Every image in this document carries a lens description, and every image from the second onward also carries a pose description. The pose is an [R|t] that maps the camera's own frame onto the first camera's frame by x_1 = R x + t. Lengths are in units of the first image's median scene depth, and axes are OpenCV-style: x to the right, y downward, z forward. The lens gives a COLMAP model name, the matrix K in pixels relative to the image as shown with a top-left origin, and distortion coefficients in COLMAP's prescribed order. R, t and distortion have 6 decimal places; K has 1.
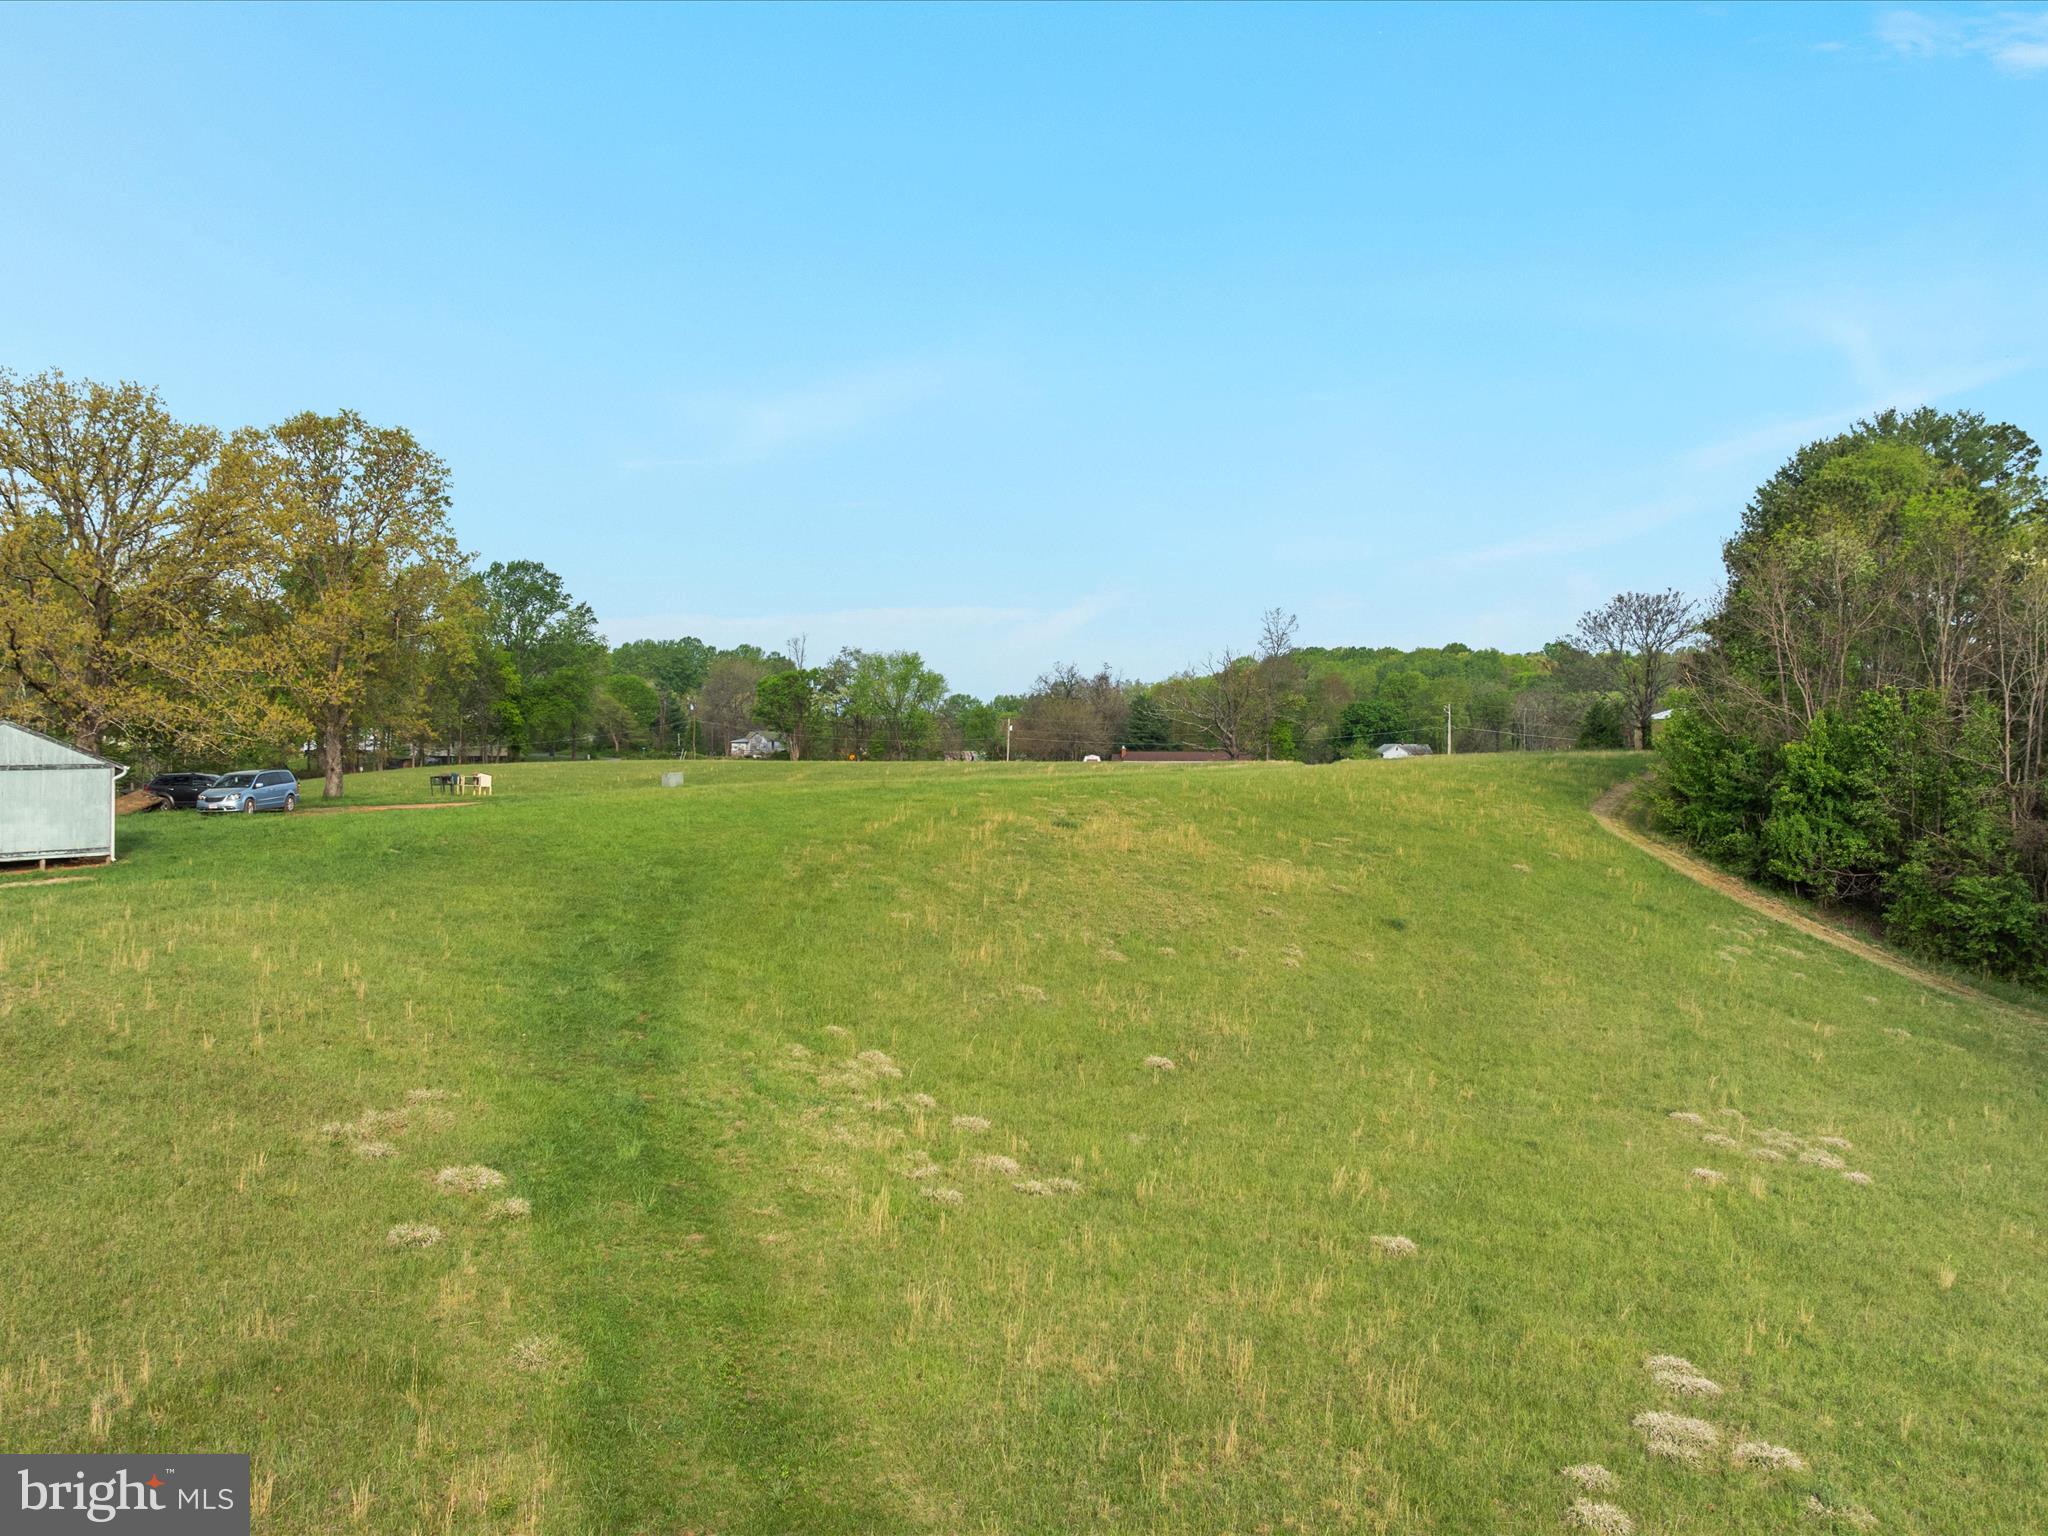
lens RADIAL K [[1922.2, 0, 1034.5], [0, 1922.2, 754.9], [0, 0, 1]] dist [0.001745, -0.064321]
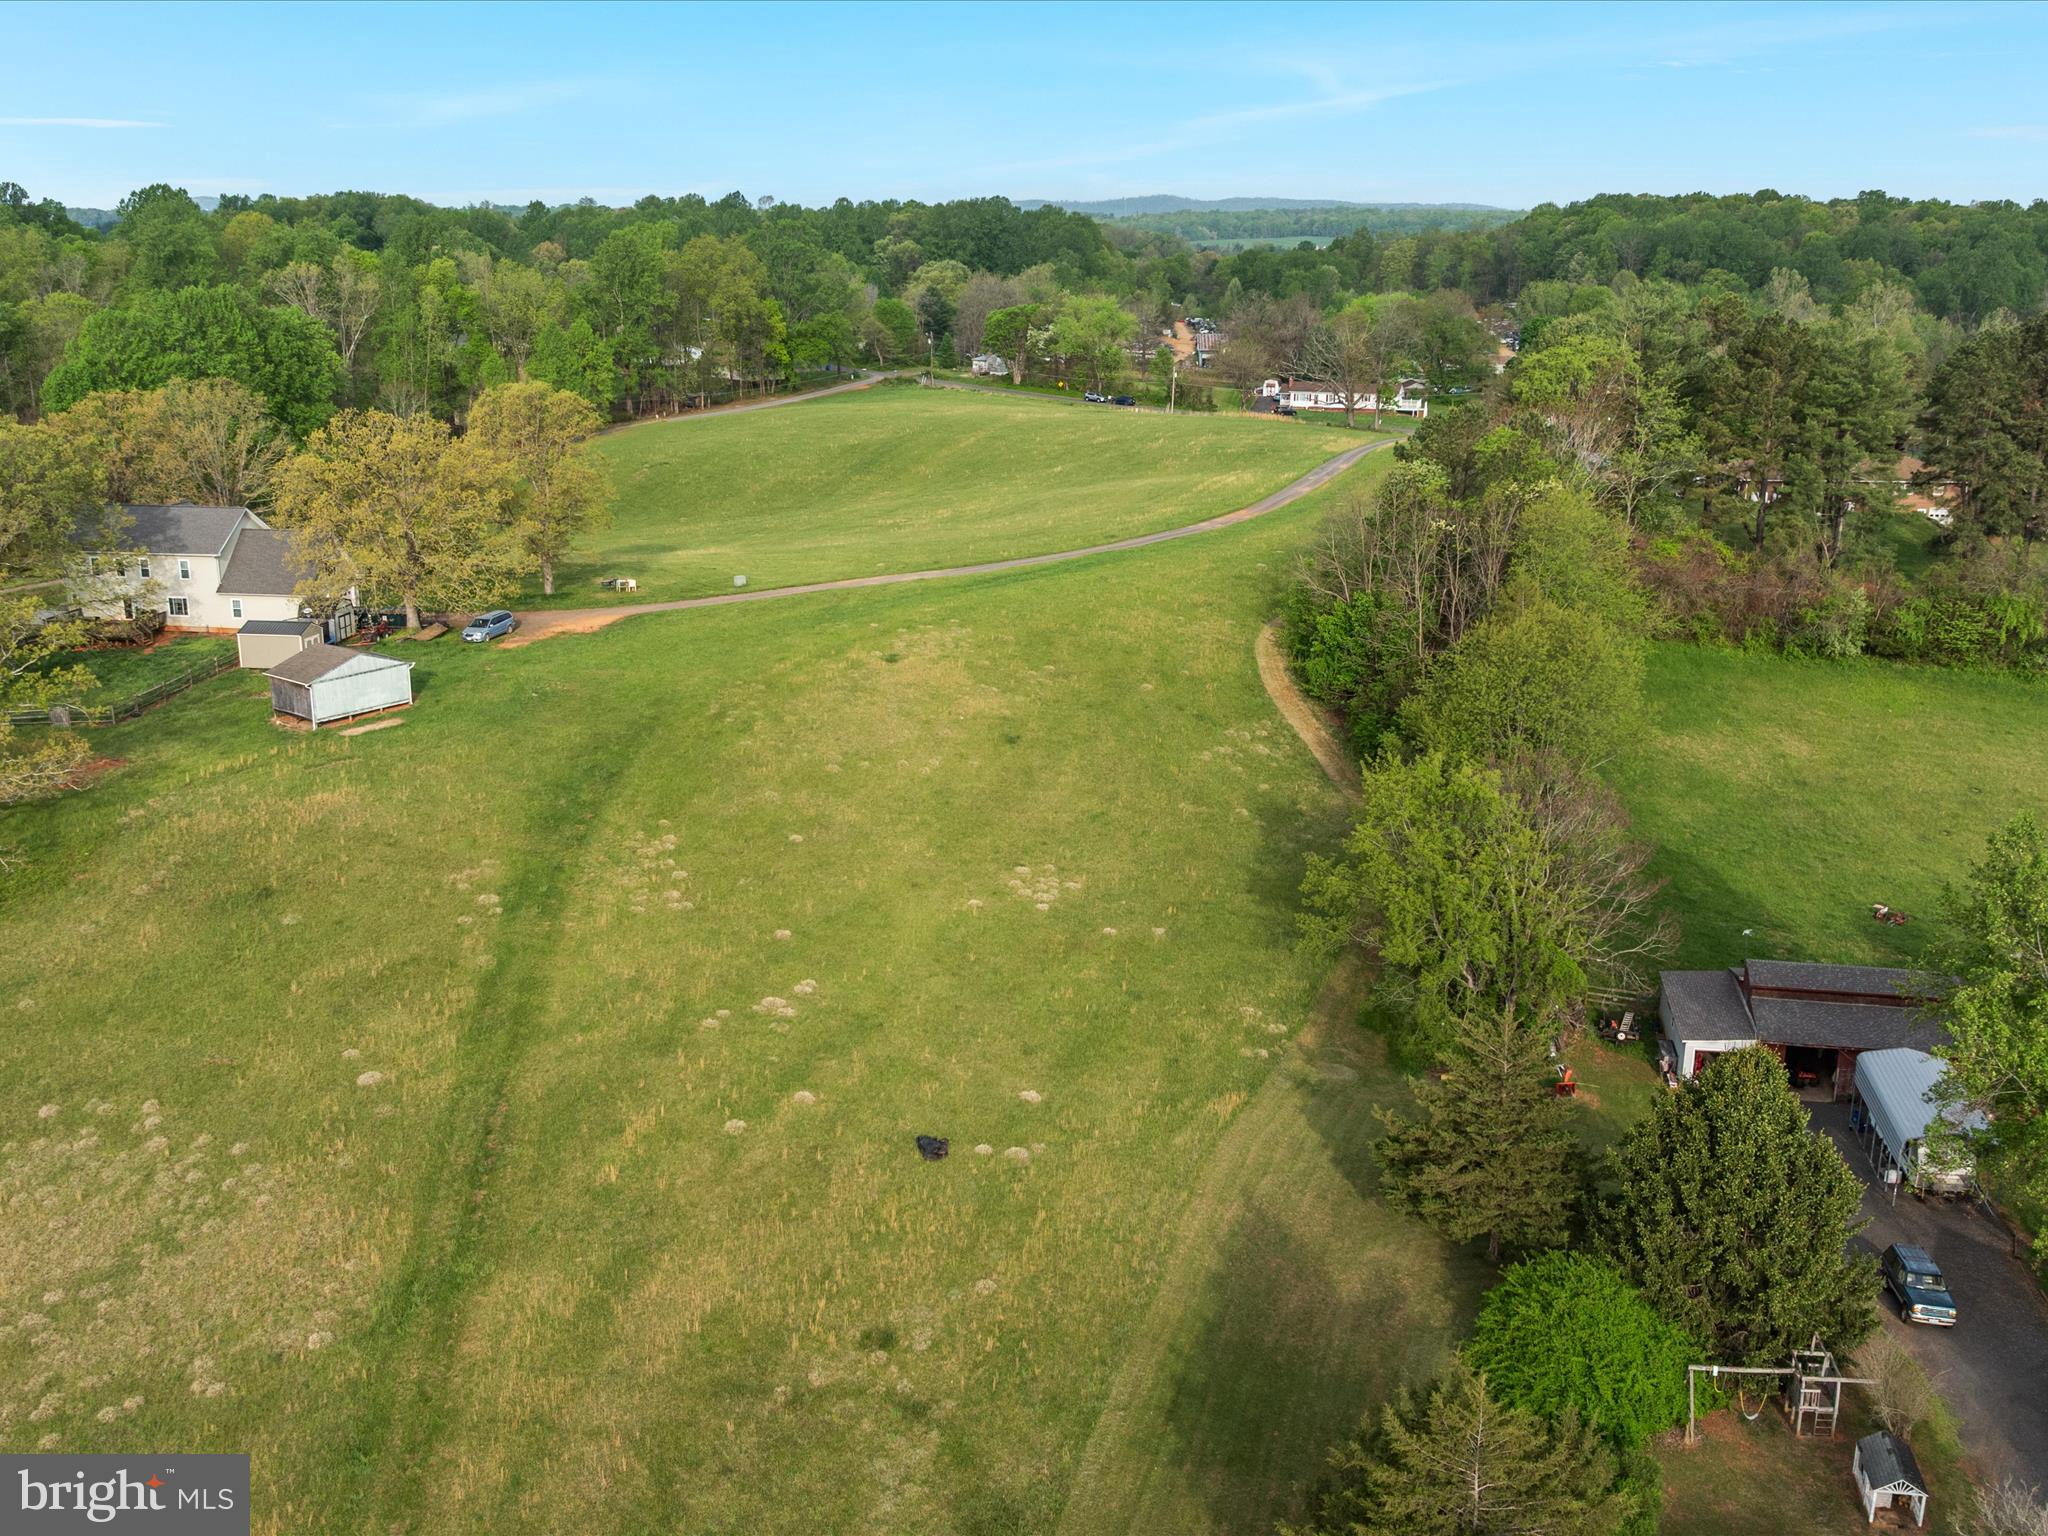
lens RADIAL K [[1922.2, 0, 1034.5], [0, 1922.2, 754.9], [0, 0, 1]] dist [0.001745, -0.064321]
pose [[0.980490, 0.051964, -0.189578, 0.457755], [-0.000207, 0.964697, 0.263361, -0.328101], [0.196571, -0.258183, 0.945887, -0.691075]]
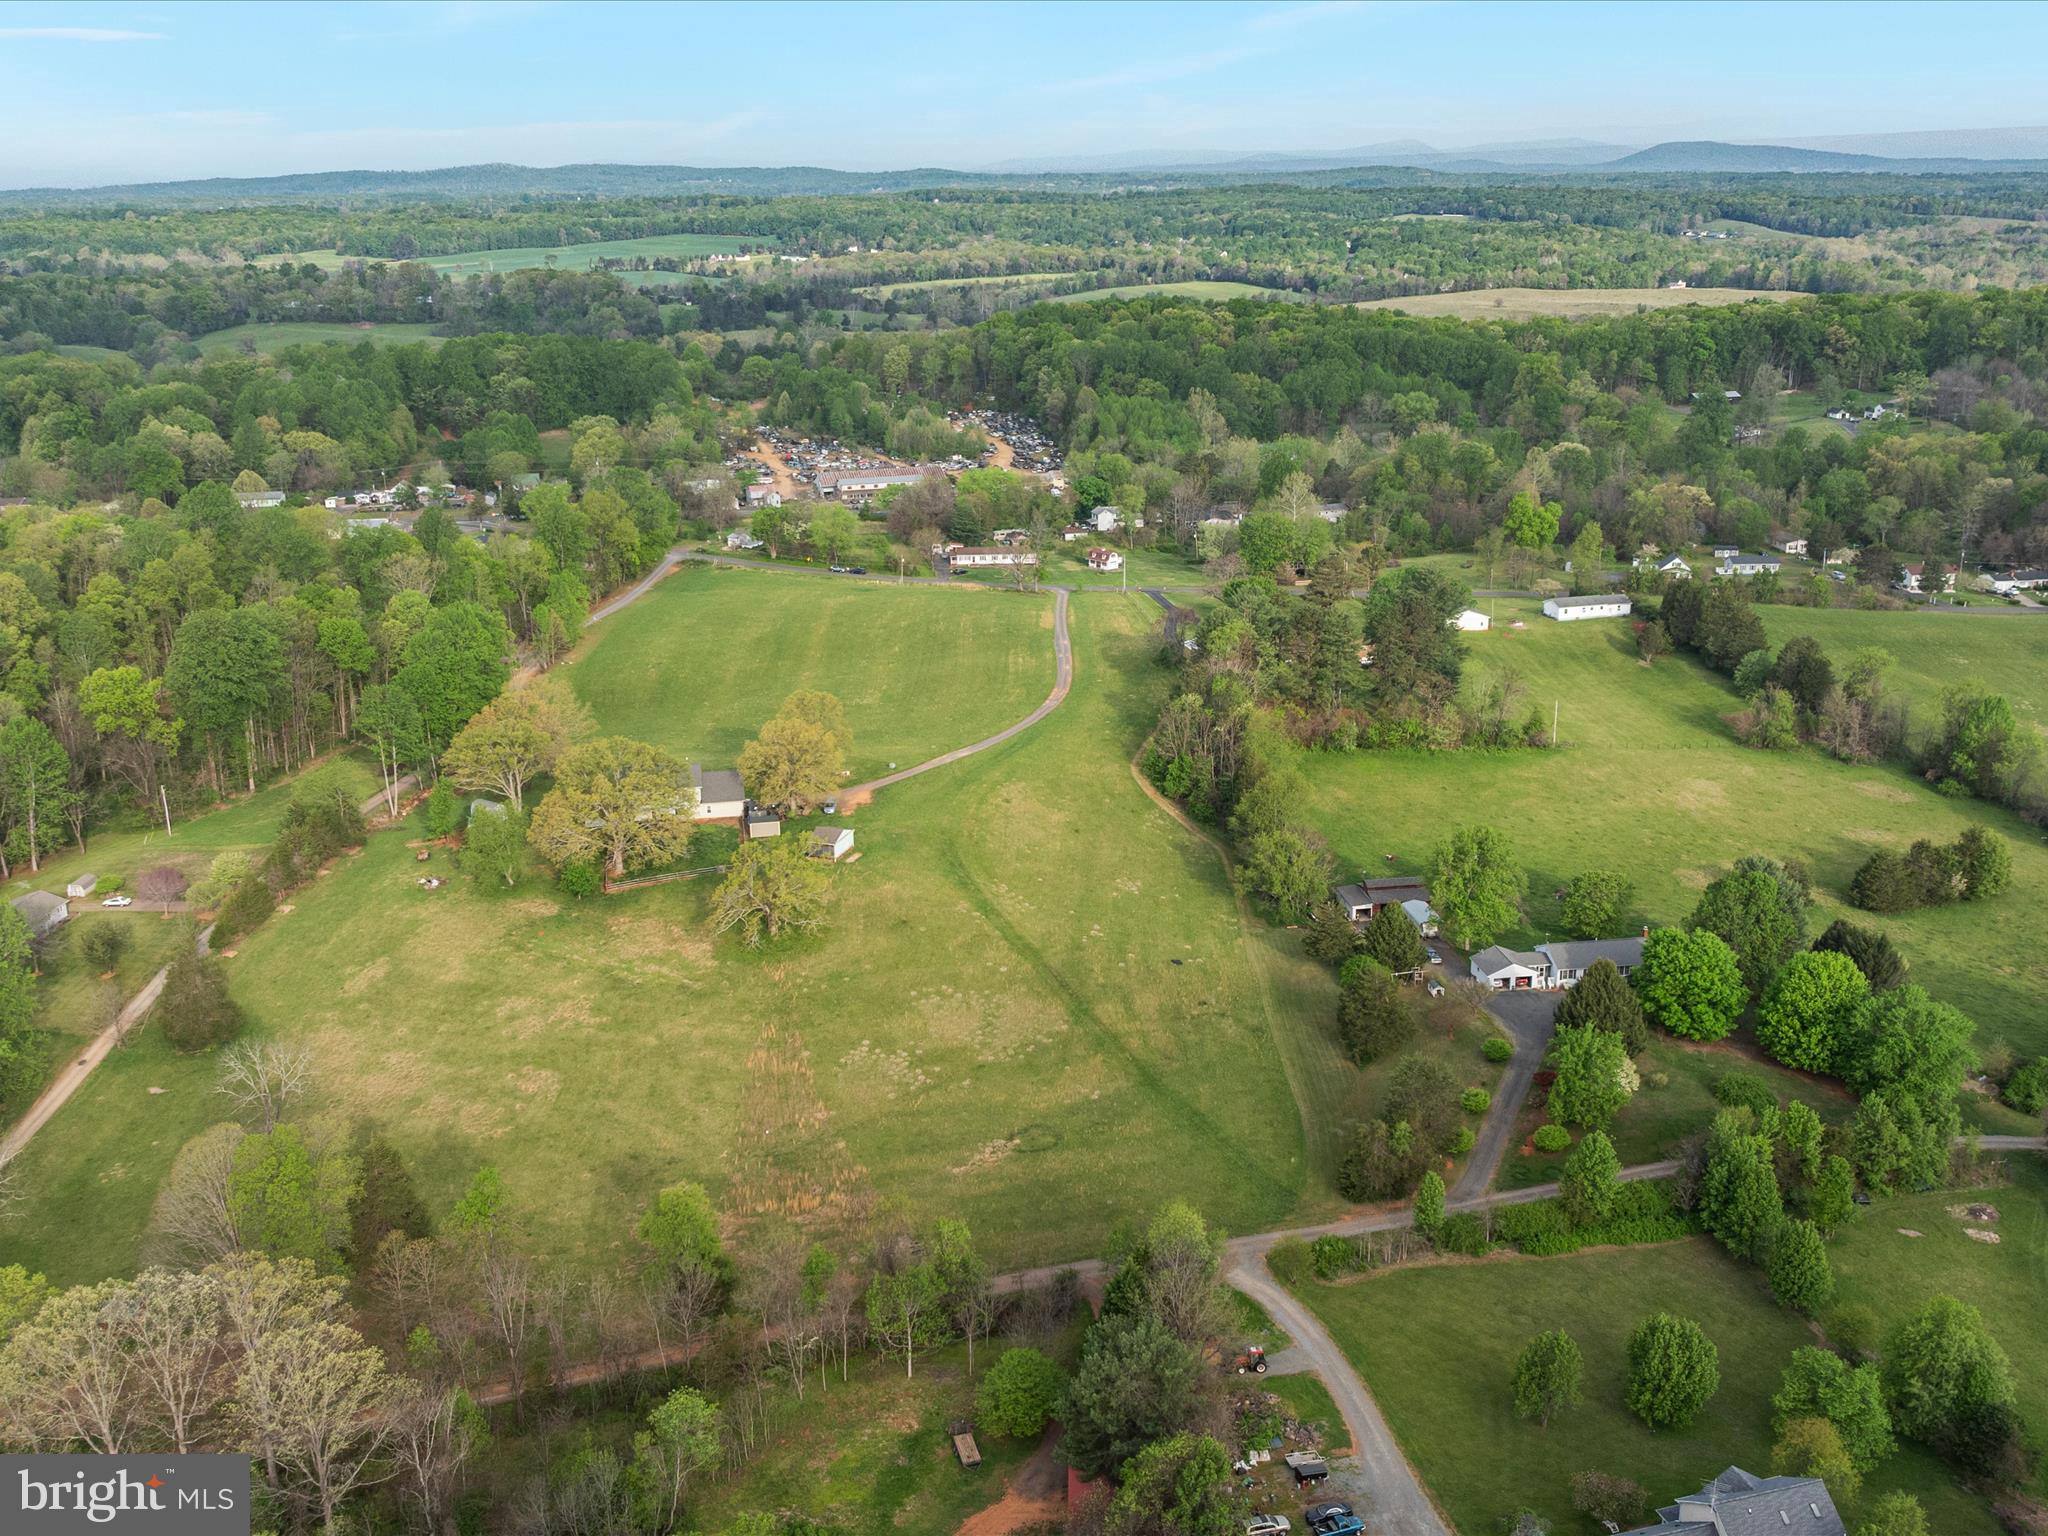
lens RADIAL K [[1957.9, 0, 1042.0], [0, 1957.9, 764.1], [0, 0, 1]] dist [0.002496, -0.063009]
pose [[0.990363, -0.053964, 0.127546, -0.440512], [0.014841, 0.957013, 0.289665, -1.247351], [-0.137695, -0.284981, 0.948592, -3.044090]]
